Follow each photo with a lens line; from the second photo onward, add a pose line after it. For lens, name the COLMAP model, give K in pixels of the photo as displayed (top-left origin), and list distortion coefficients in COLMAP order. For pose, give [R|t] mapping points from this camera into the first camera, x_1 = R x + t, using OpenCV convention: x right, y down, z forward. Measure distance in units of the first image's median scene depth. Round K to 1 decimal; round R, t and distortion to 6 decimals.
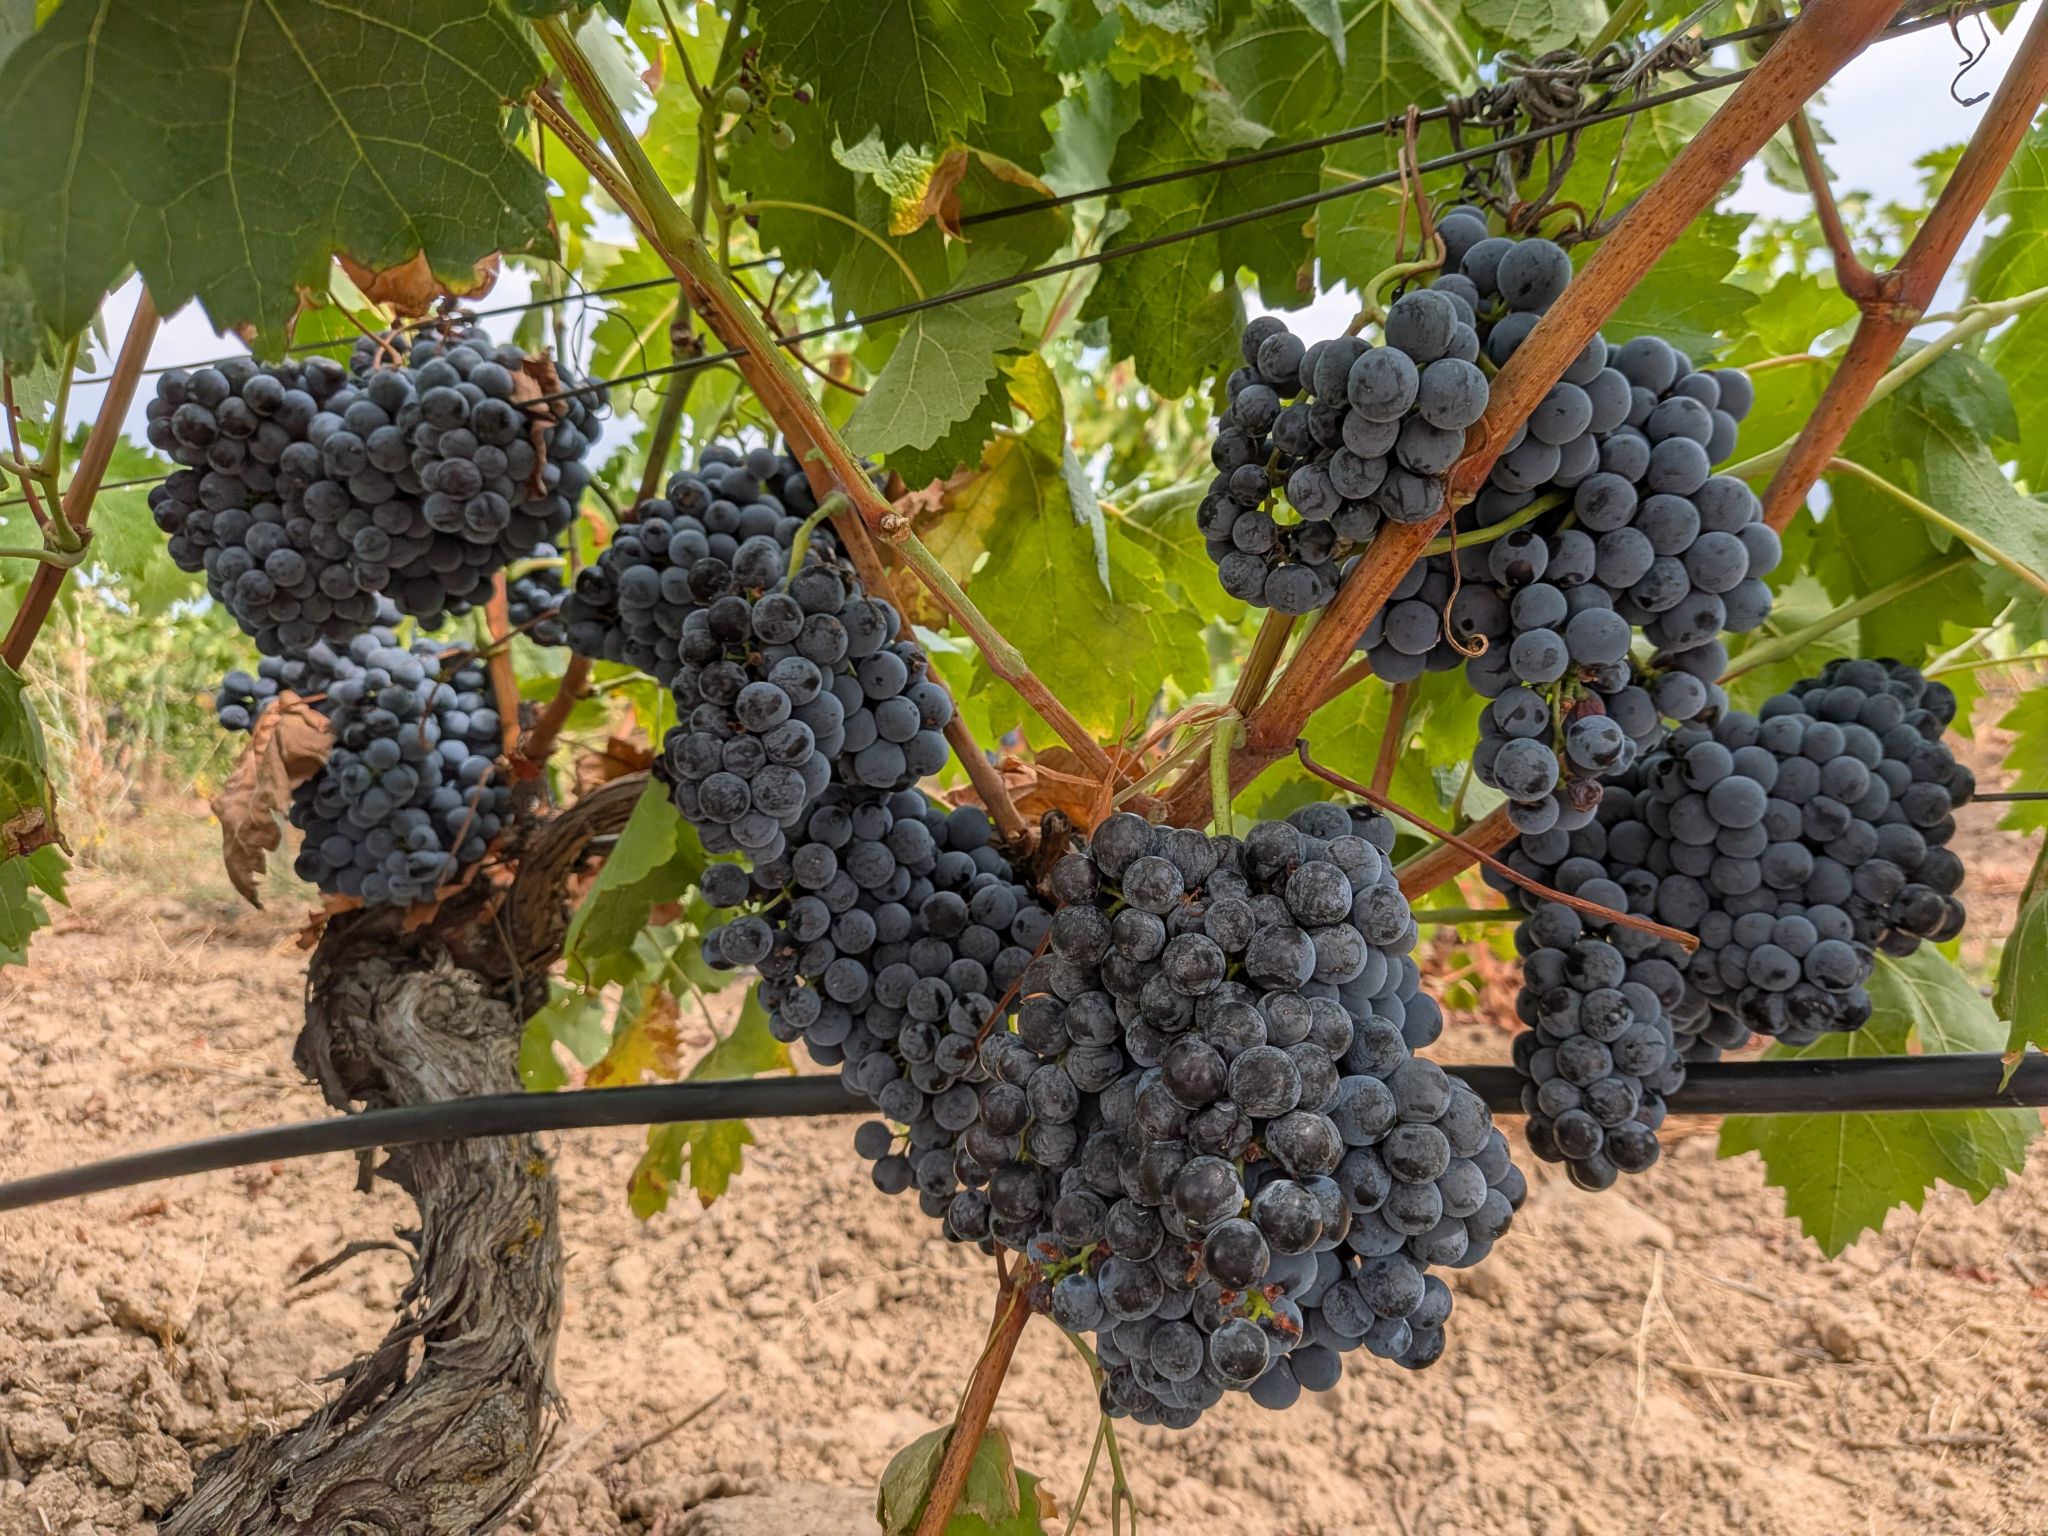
lens RADIAL K [[1412.1, 0, 1046.2], [0, 1412.1, 753.7], [0, 0, 1]] dist [-0.021225, -0.008514]
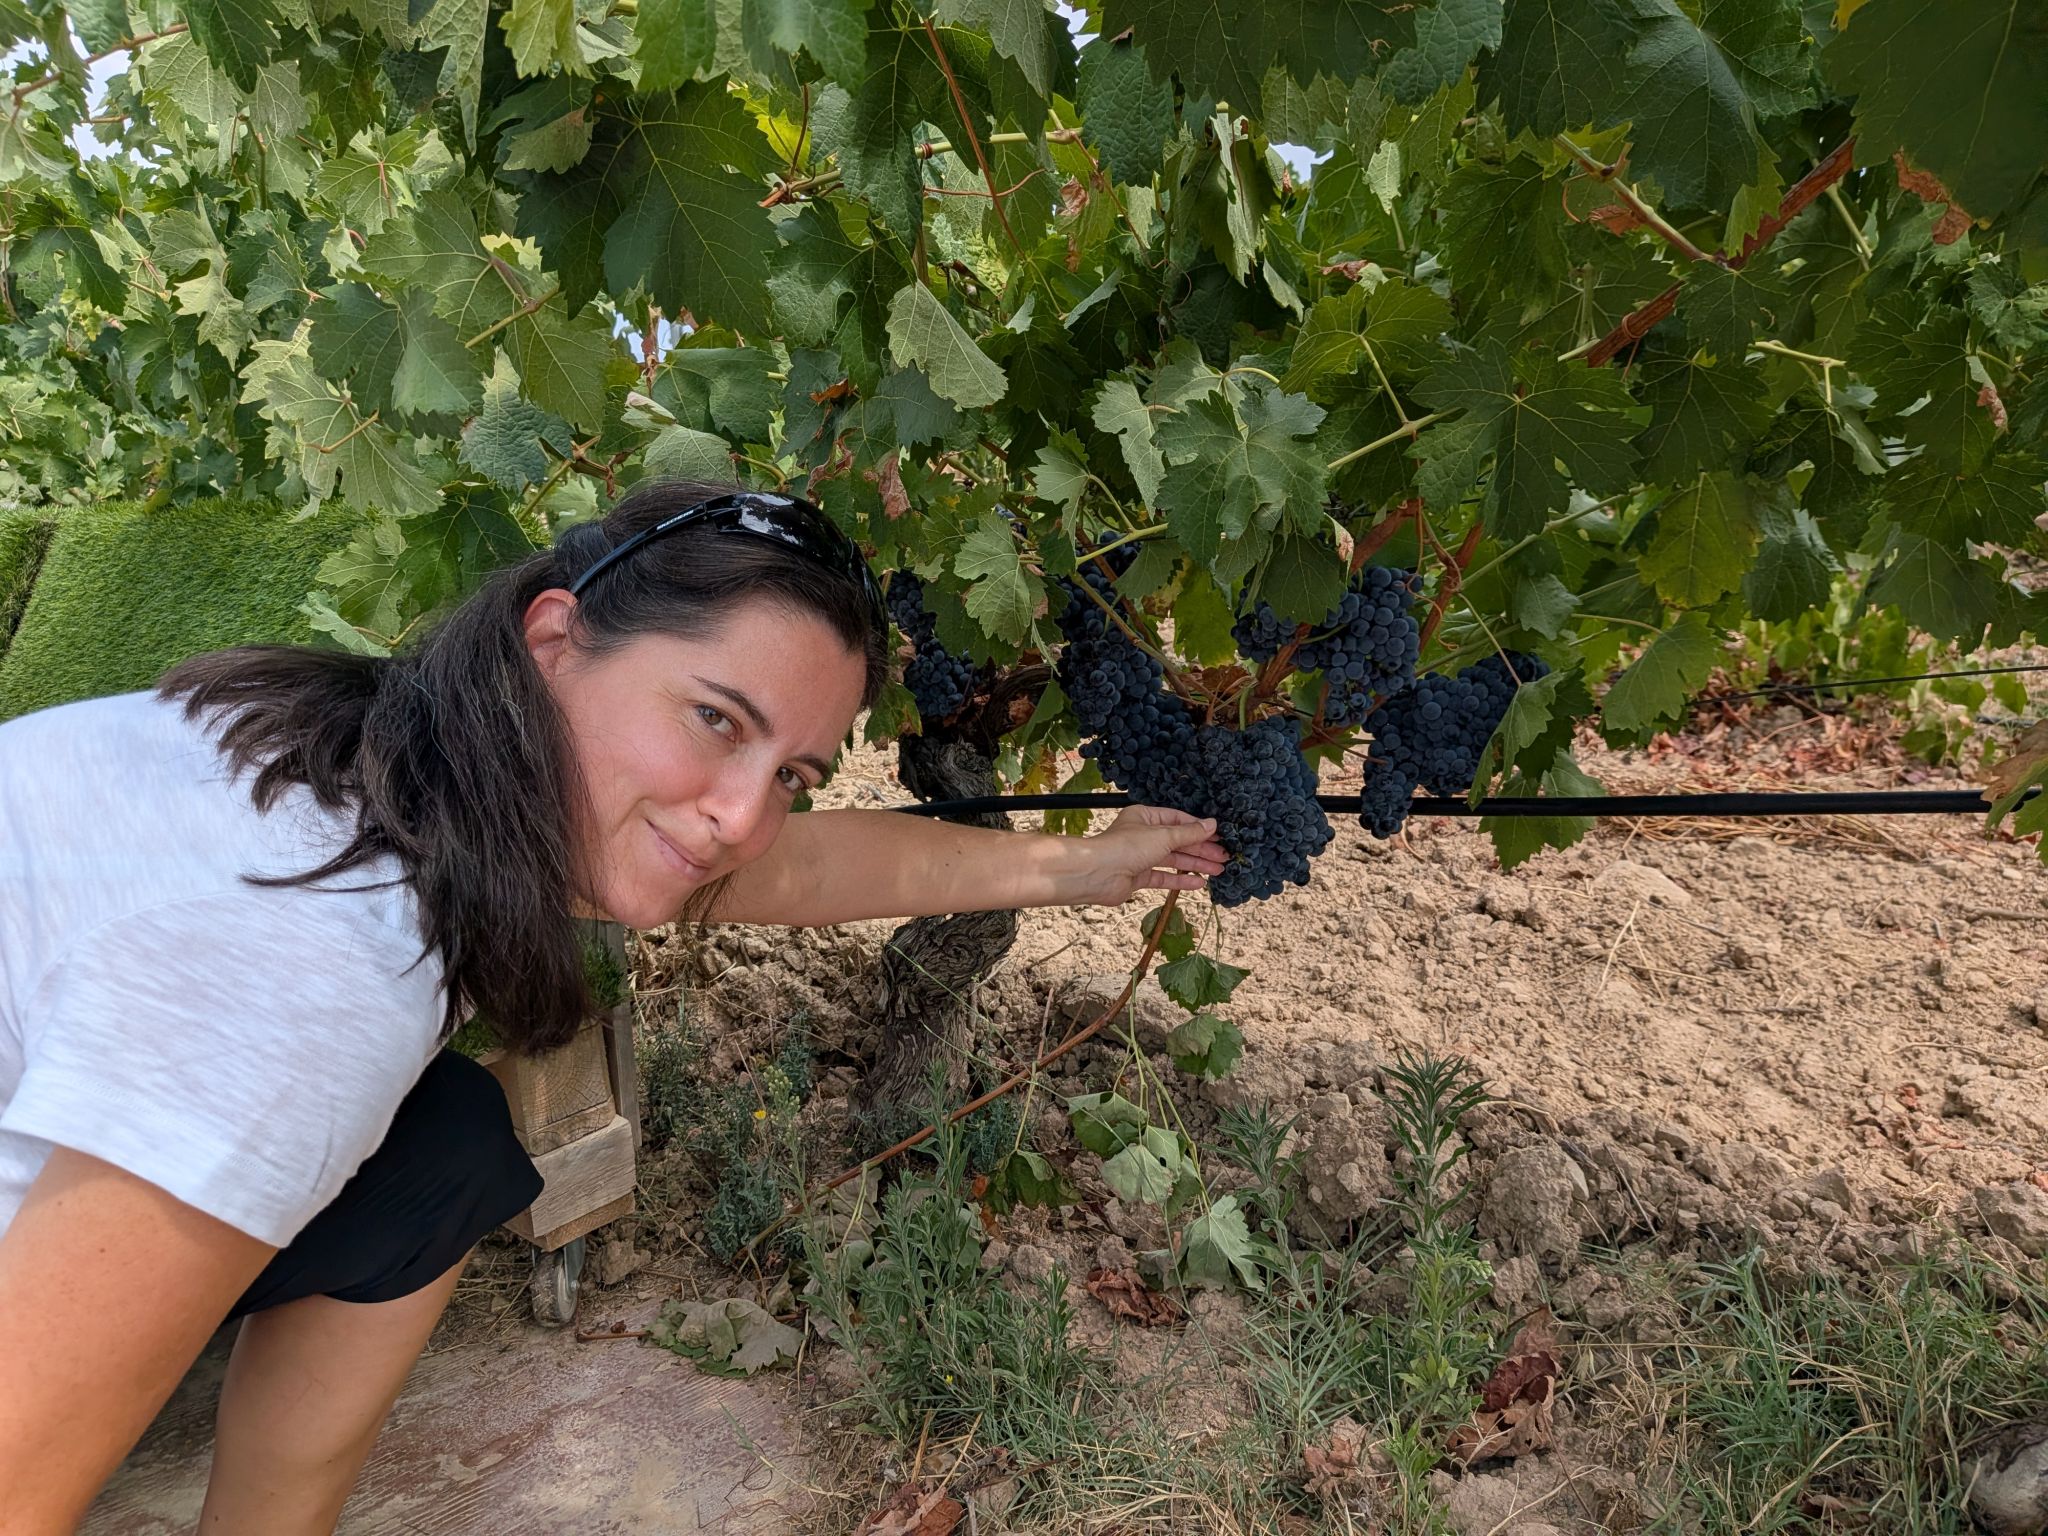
lens RADIAL K [[1412.1, 0, 1022.8], [0, 1412.1, 762.9], [0, 0, 1]] dist [-0.021225, -0.008514]
pose [[0.973337, 0.016557, -0.228781, 0.128102], [0.034091, 0.975873, 0.215661, -0.194416], [0.226831, -0.217710, 0.949289, -0.743870]]
